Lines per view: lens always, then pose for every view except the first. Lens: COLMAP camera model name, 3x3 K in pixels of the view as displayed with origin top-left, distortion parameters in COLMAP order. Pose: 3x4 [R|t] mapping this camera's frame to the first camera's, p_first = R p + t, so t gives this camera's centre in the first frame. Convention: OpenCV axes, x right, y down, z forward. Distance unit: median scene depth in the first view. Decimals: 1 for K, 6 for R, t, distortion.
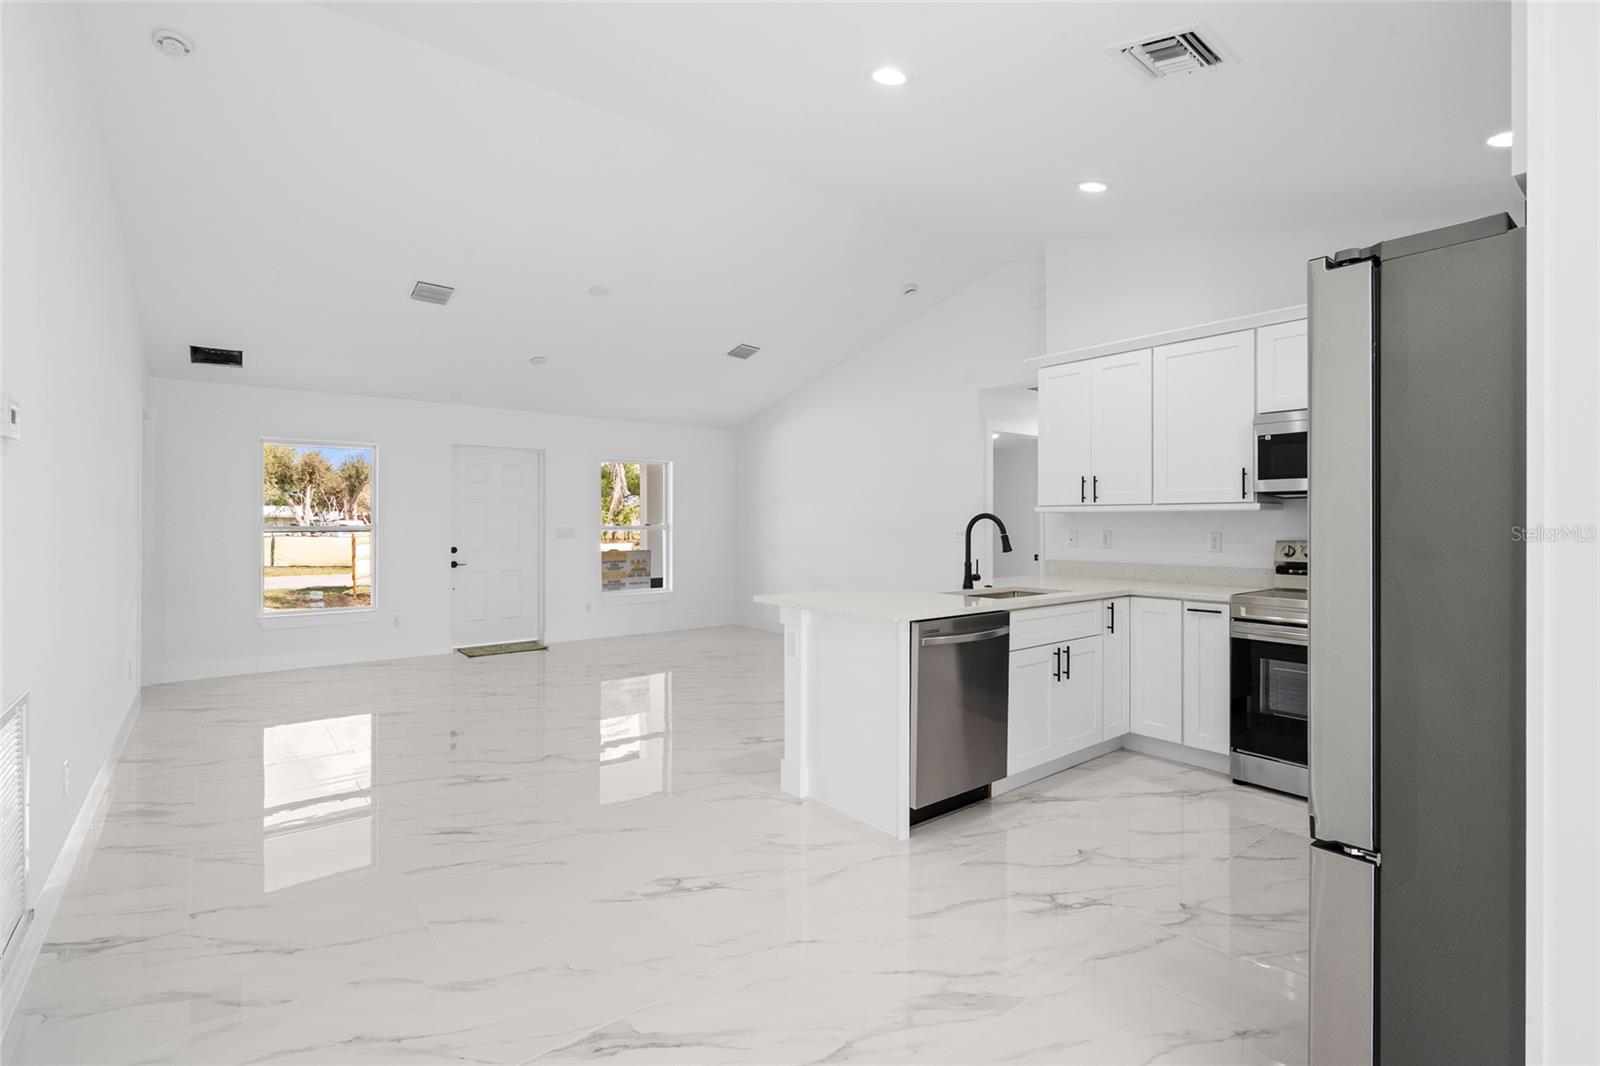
lens RADIAL K [[728.1, 0, 802.6], [0, 728.1, 522.3], [0, 0, 1]] dist [-0.001832, 0.000529]
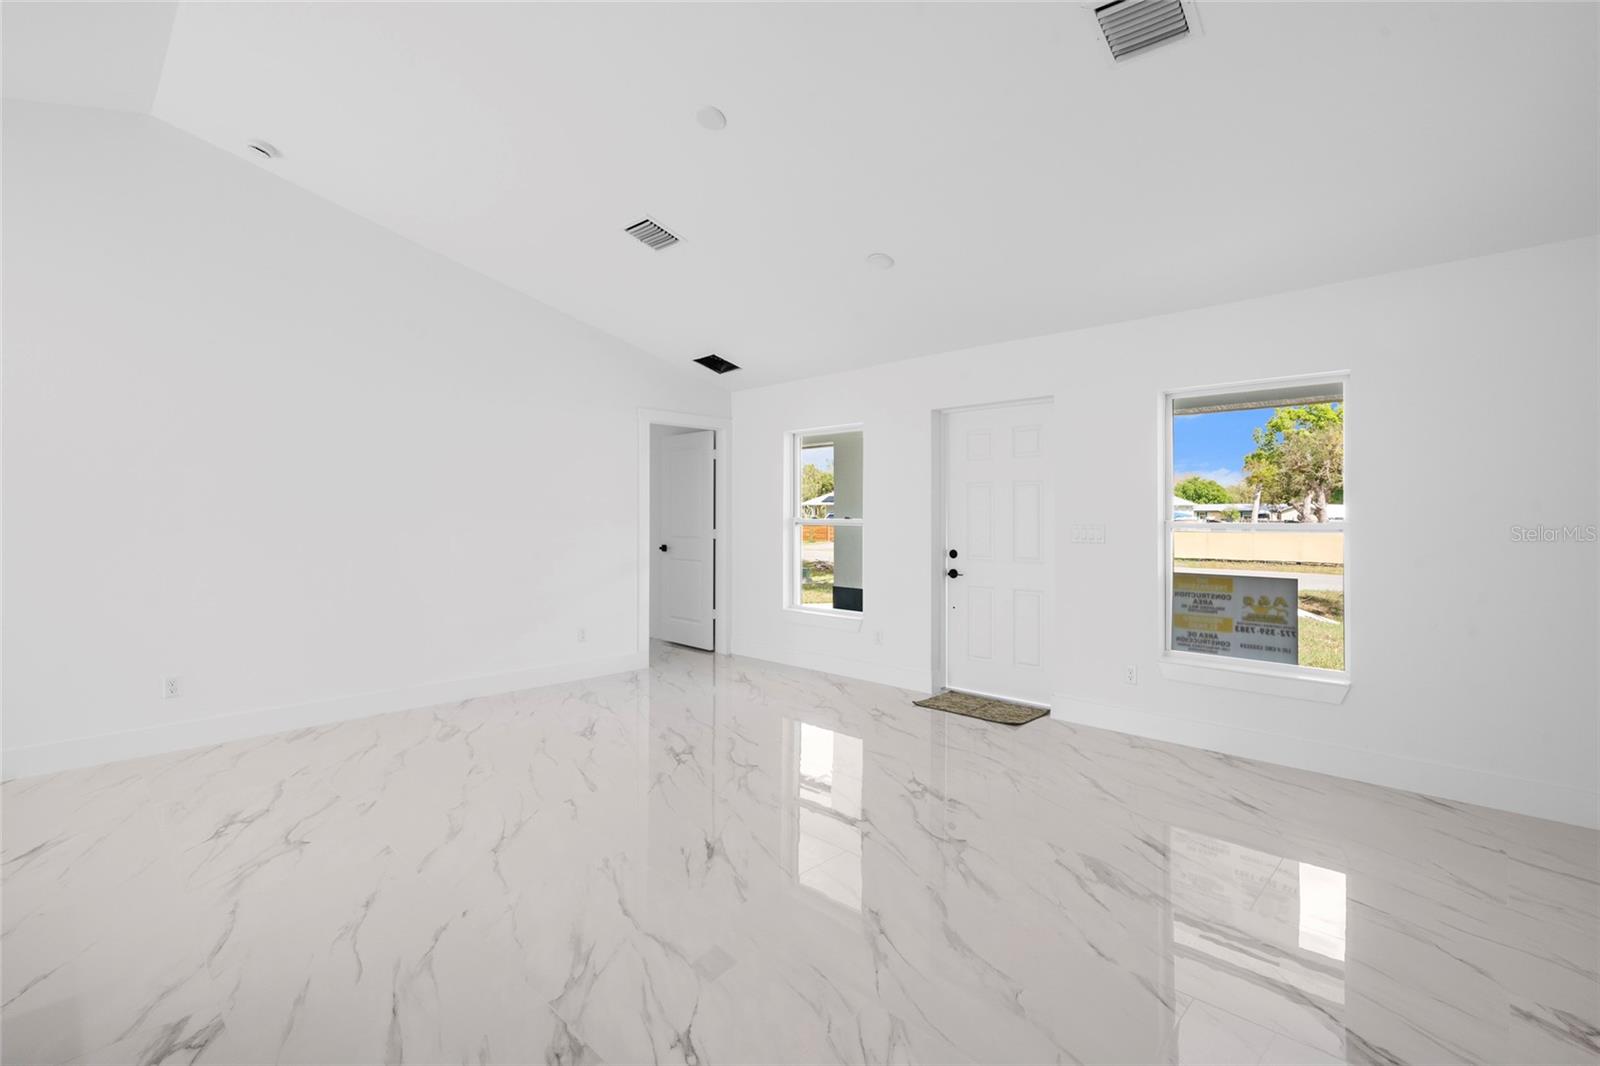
lens RADIAL K [[726.7, 0, 797.3], [0, 726.7, 516.0], [0, 0, 1]] dist [-0.001533, 0.000605]
pose [[0.118194, 0.000680, -0.992990, 0.408099], [0.001113, 0.999999, 0.000817, -0.001091], [0.992990, -0.001202, 0.118193, 1.364000]]
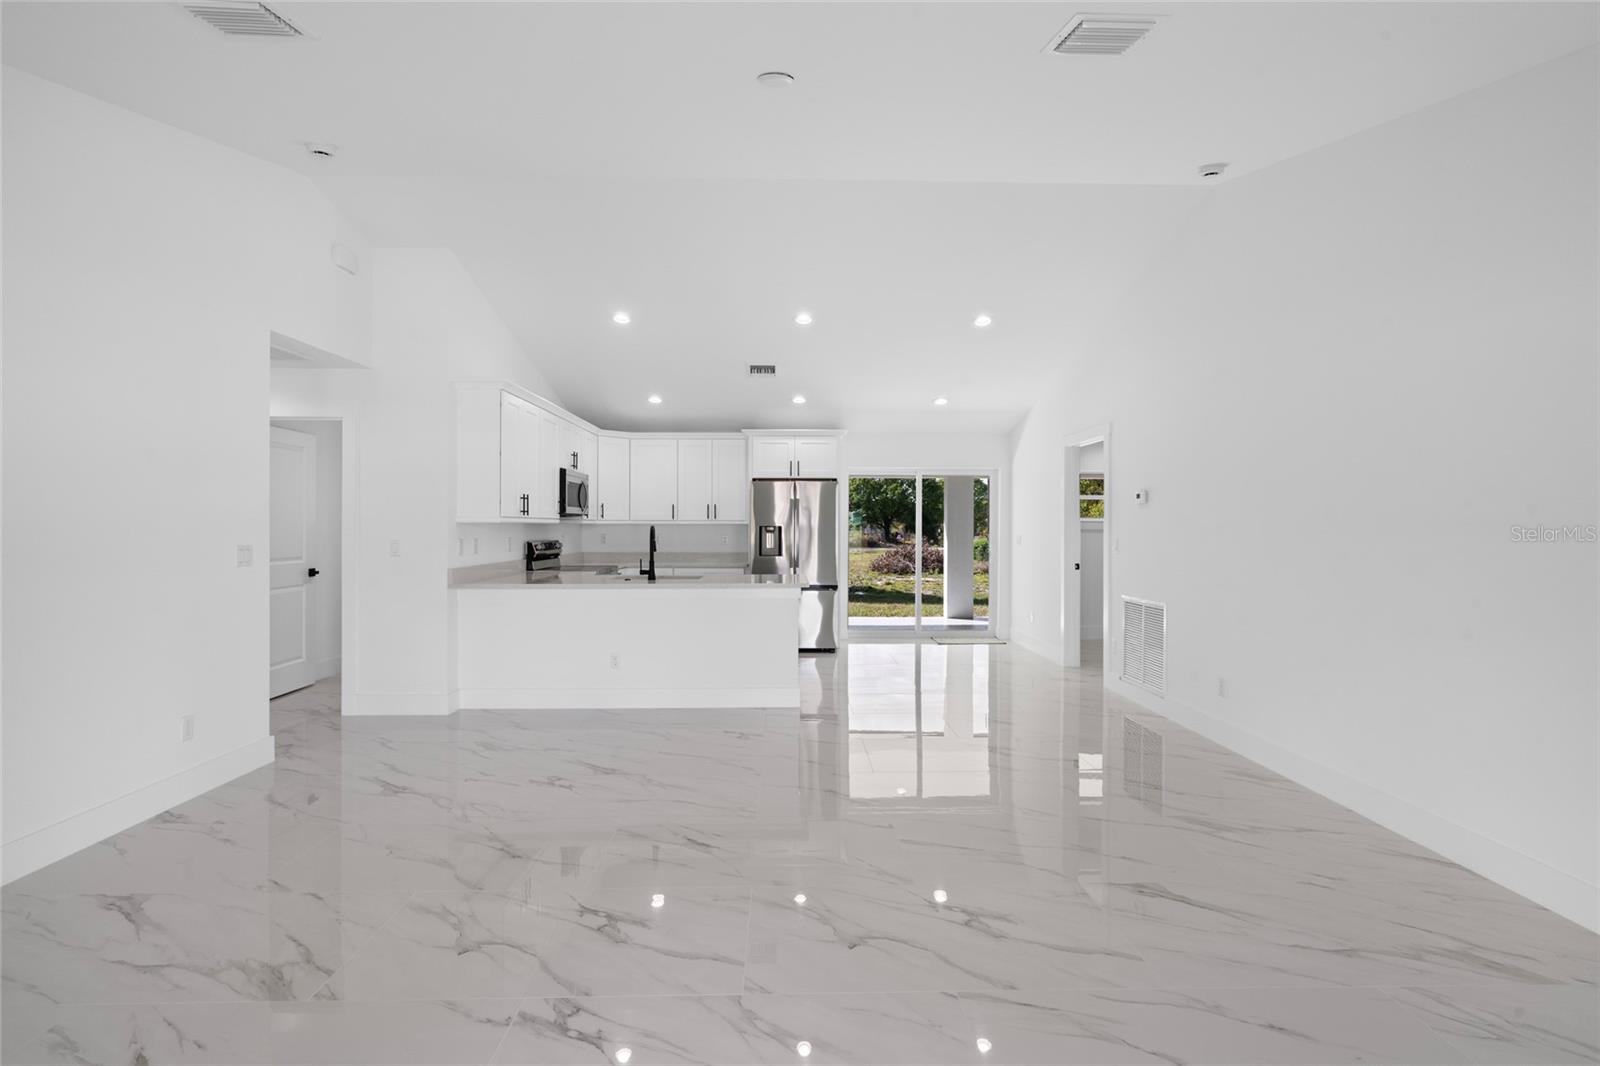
lens RADIAL K [[725.6, 0, 800.8], [0, 725.6, 524.7], [0, 0, 1]] dist [-0.001439, 0.000226]
pose [[-0.792724, -0.000377, 0.609581, -0.819235], [-0.001554, 0.999998, -0.001402, -0.011113], [-0.609579, -0.002059, -0.792723, 1.890107]]
